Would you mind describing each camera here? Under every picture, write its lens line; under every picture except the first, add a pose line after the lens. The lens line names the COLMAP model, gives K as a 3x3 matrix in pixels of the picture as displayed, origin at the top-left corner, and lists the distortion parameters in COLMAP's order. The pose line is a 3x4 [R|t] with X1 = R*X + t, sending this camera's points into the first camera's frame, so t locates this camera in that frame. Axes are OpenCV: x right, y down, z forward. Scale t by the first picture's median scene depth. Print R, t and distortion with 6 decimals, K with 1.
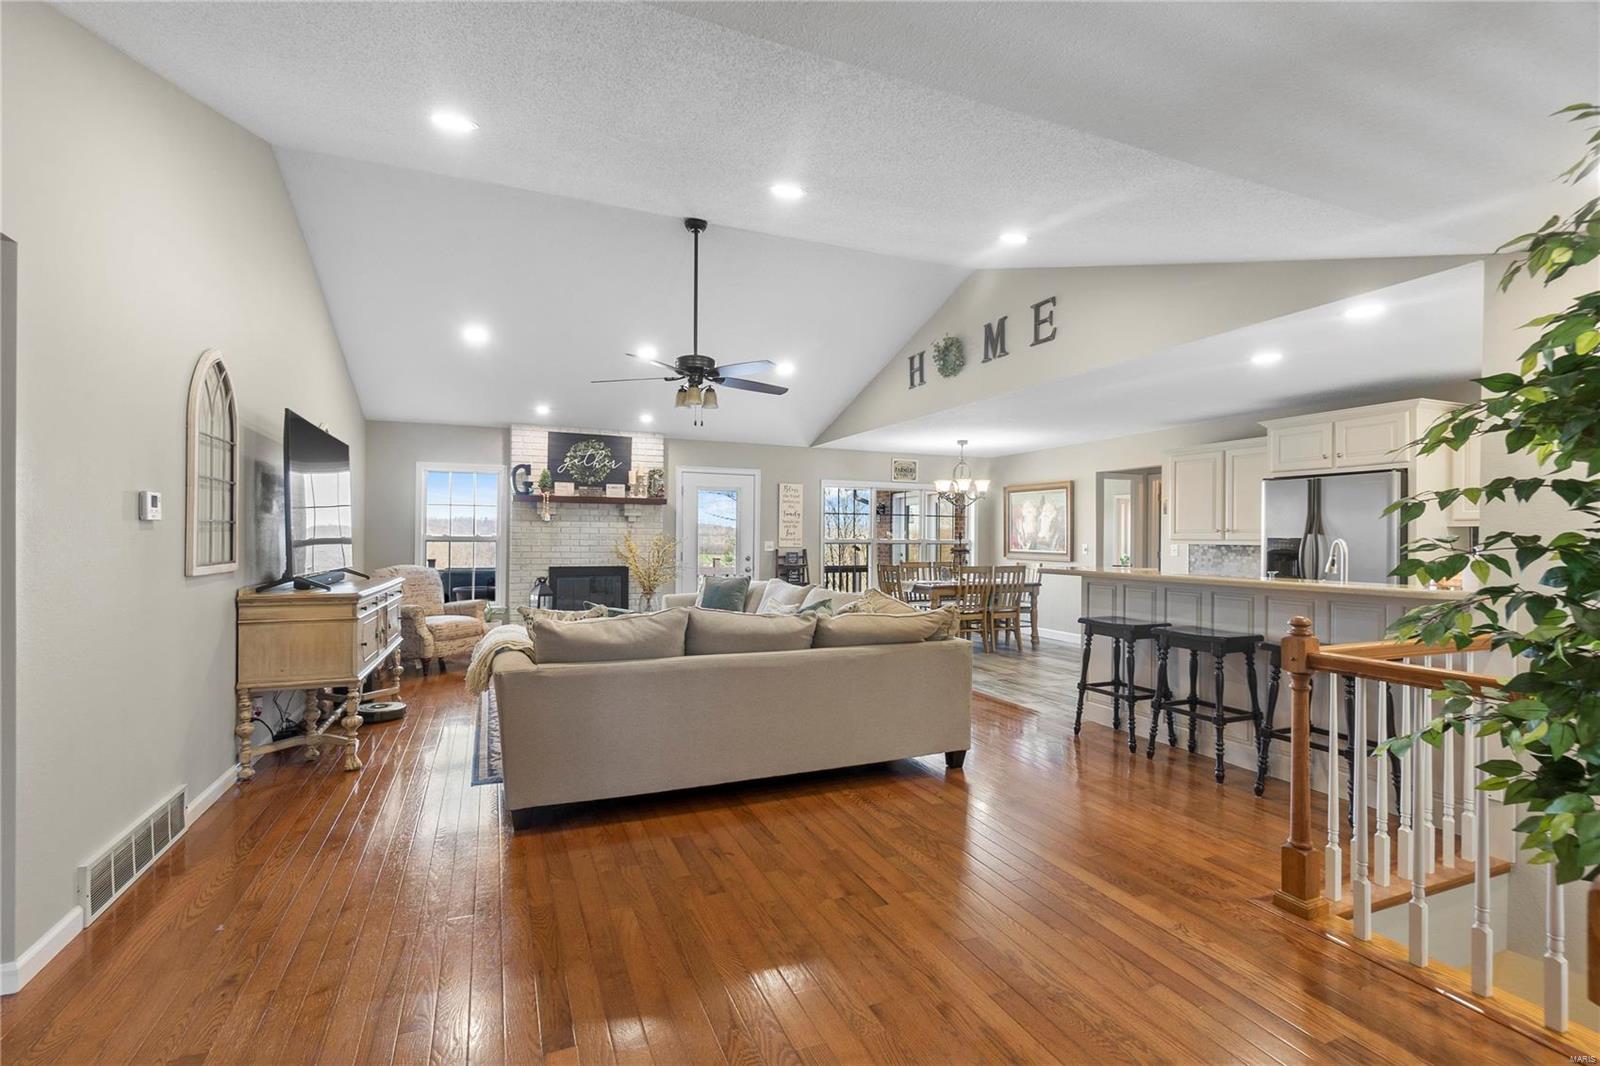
lens RADIAL K [[713.4, 0, 800.0], [0, 713.4, 533.0], [0, 0, 1]] dist [-0.002139, -0.000377]
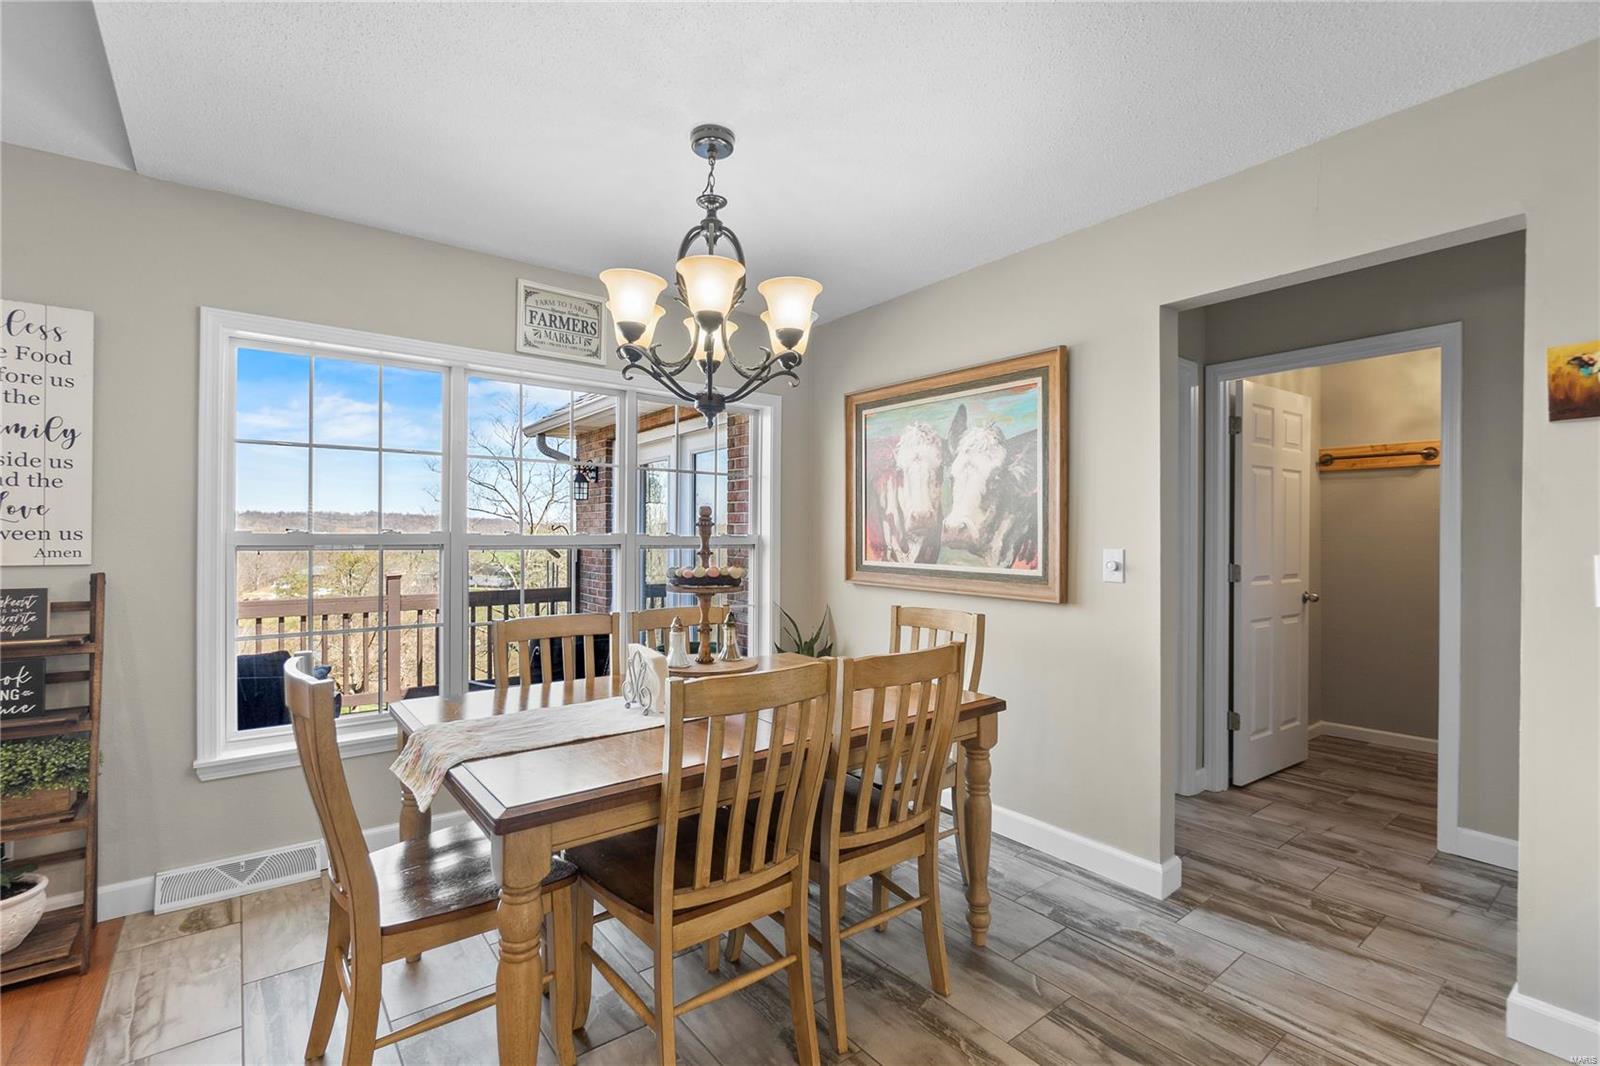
lens RADIAL K [[713.4, 0, 800.0], [0, 713.4, 533.0], [0, 0, 1]] dist [-0.002139, -0.000377]
pose [[0.966151, 0.000197, 0.257978, 0.190381], [-0.000514, 0.999999, 0.001160, 0.008983], [-0.257977, -0.001253, 0.966150, 0.742826]]
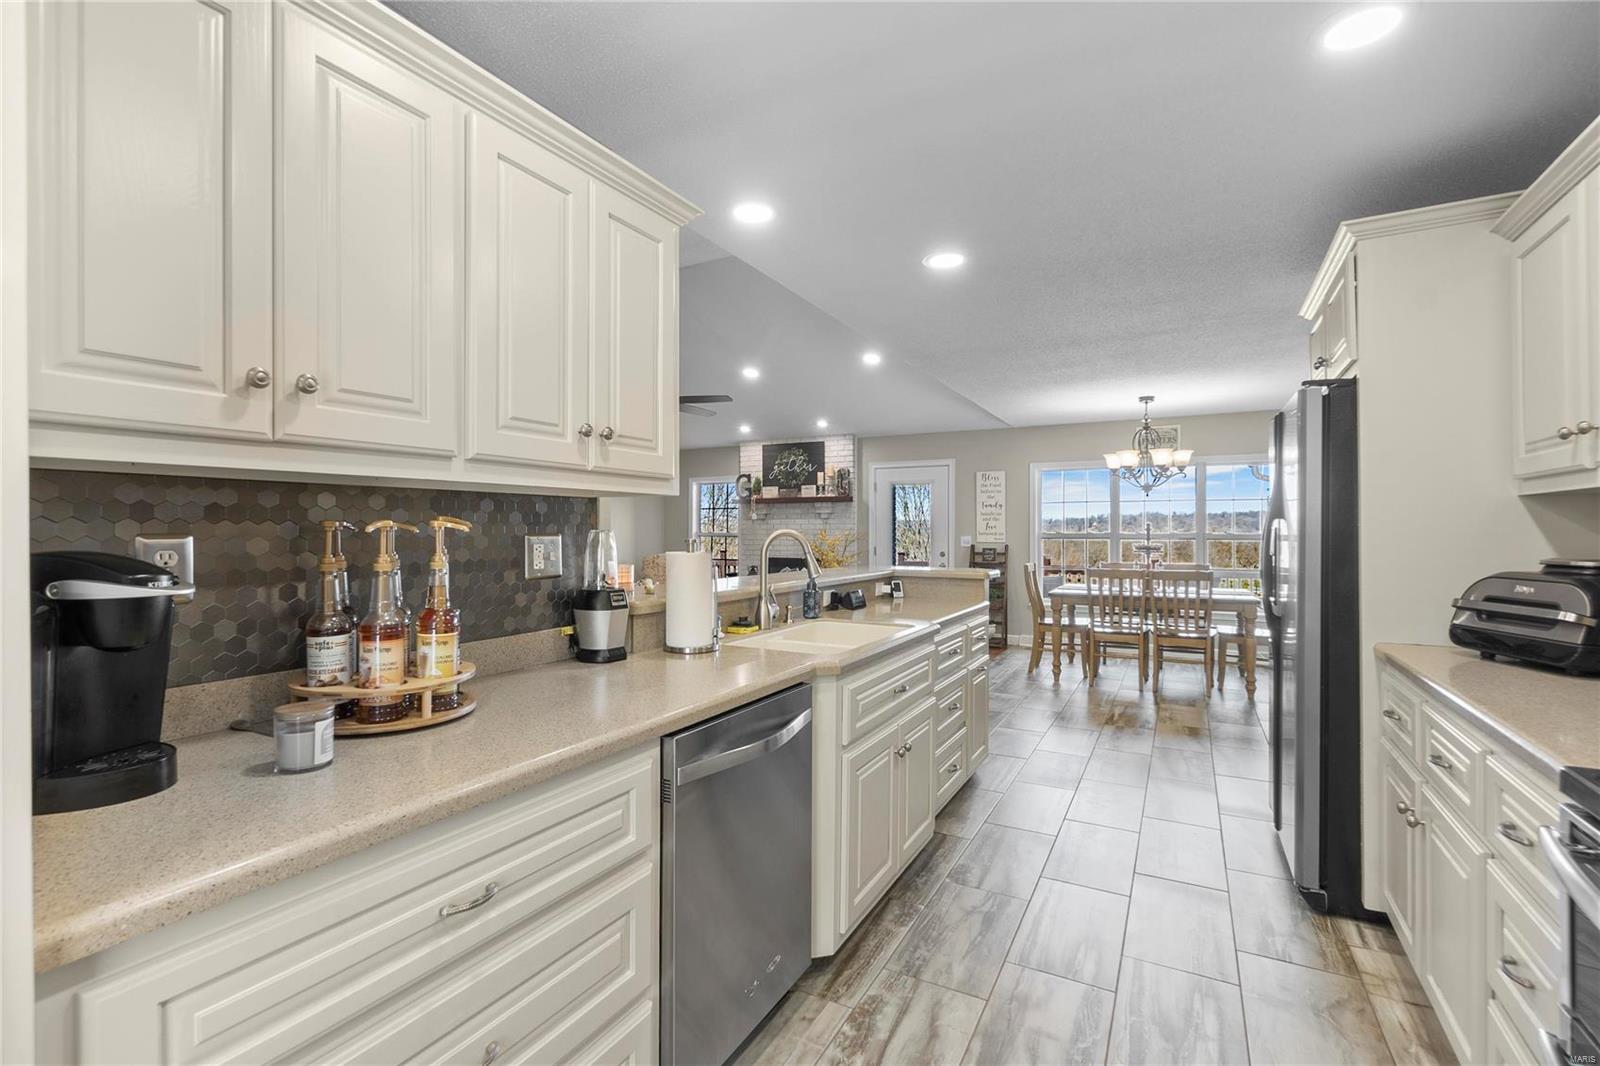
lens RADIAL K [[713.4, 0, 800.0], [0, 713.4, 533.0], [0, 0, 1]] dist [-0.002139, -0.000377]
pose [[0.644474, -0.009365, -0.764569, 0.549876], [0.009073, 0.999948, -0.004600, 0.010689], [0.764573, -0.003973, 0.644525, 0.252045]]
